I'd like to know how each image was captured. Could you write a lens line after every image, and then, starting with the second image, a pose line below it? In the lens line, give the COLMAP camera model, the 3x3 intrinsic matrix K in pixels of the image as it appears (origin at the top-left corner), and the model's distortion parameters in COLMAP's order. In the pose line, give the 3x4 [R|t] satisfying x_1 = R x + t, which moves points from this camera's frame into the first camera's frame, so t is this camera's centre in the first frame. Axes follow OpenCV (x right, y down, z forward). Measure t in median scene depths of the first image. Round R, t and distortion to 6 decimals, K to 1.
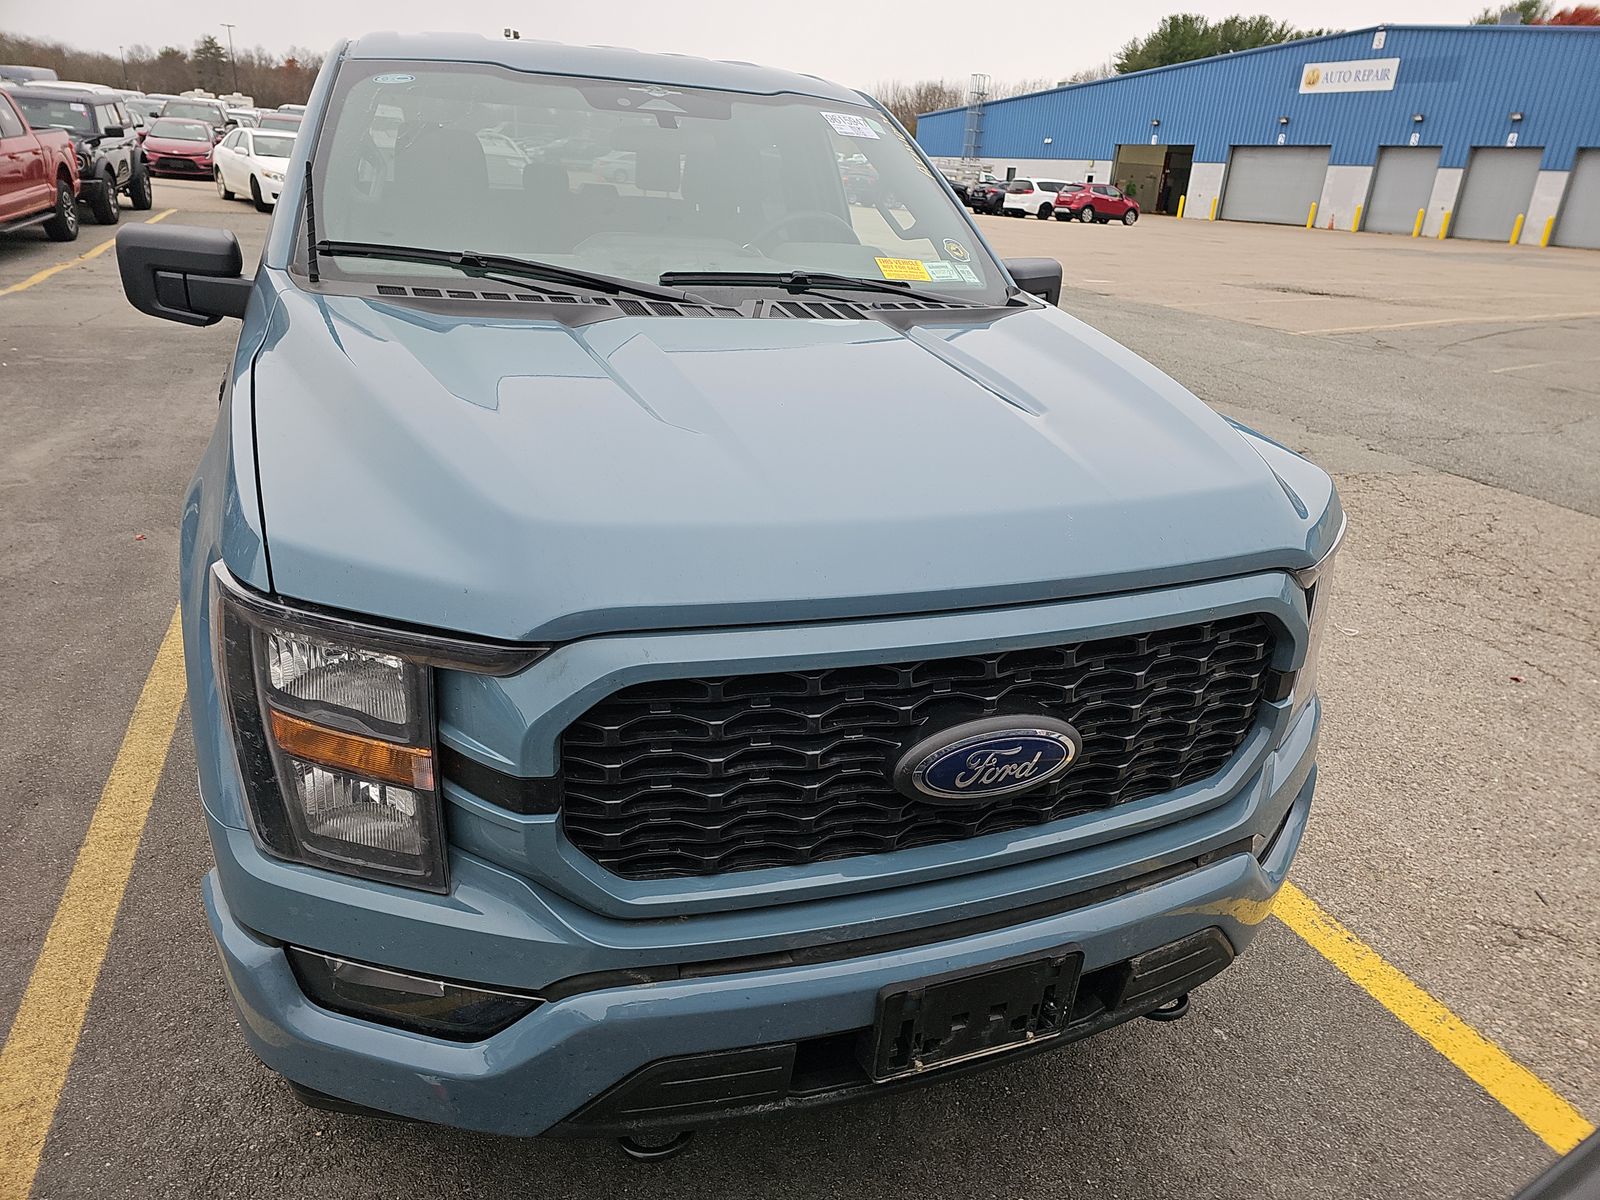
lens RADIAL K [[1053.2, 0, 792.8], [0, 1053.2, 621.7], [0, 0, 1]] dist [0.065015, -0.060374]
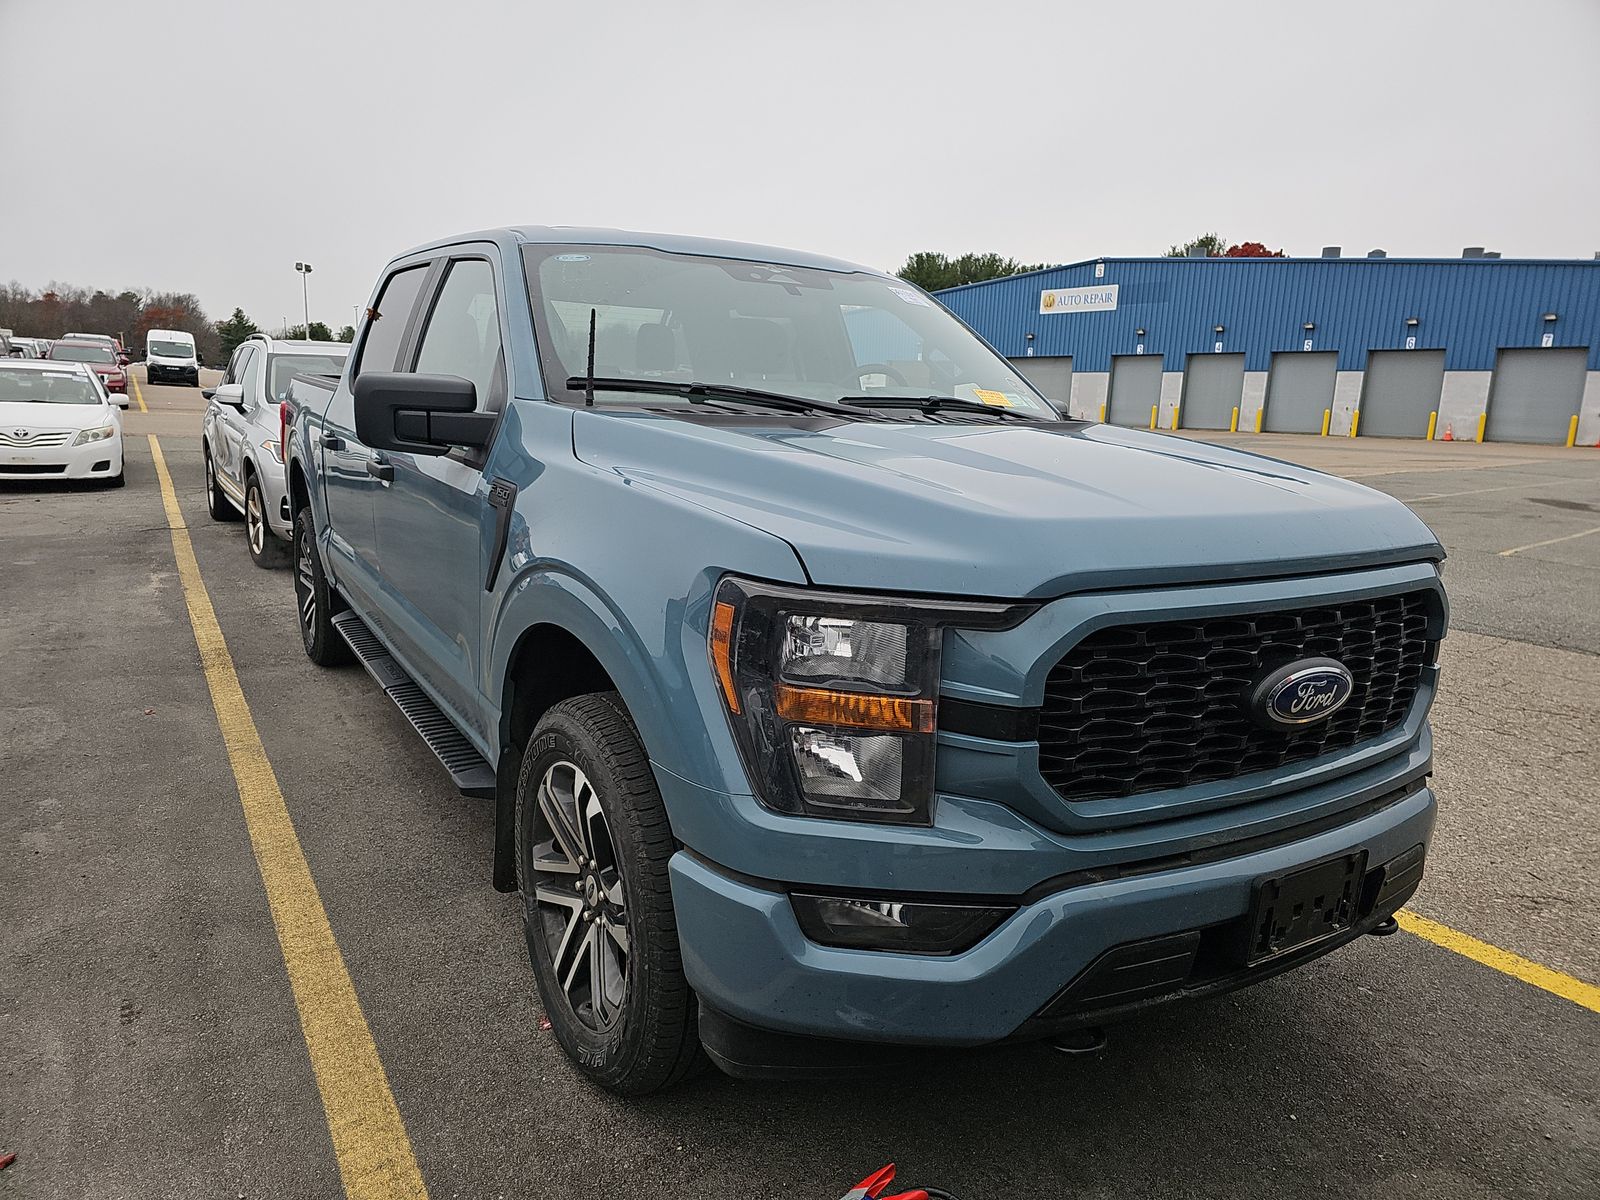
lens RADIAL K [[1039.6, 0, 810.0], [0, 1039.6, 619.6], [0, 0, 1]] dist [0.063871, -0.057860]
pose [[0.983086, -0.062092, 0.172295, -0.639254], [0.091397, 0.981583, -0.167754, 0.203619], [-0.158706, 0.180664, 0.970656, -0.193957]]
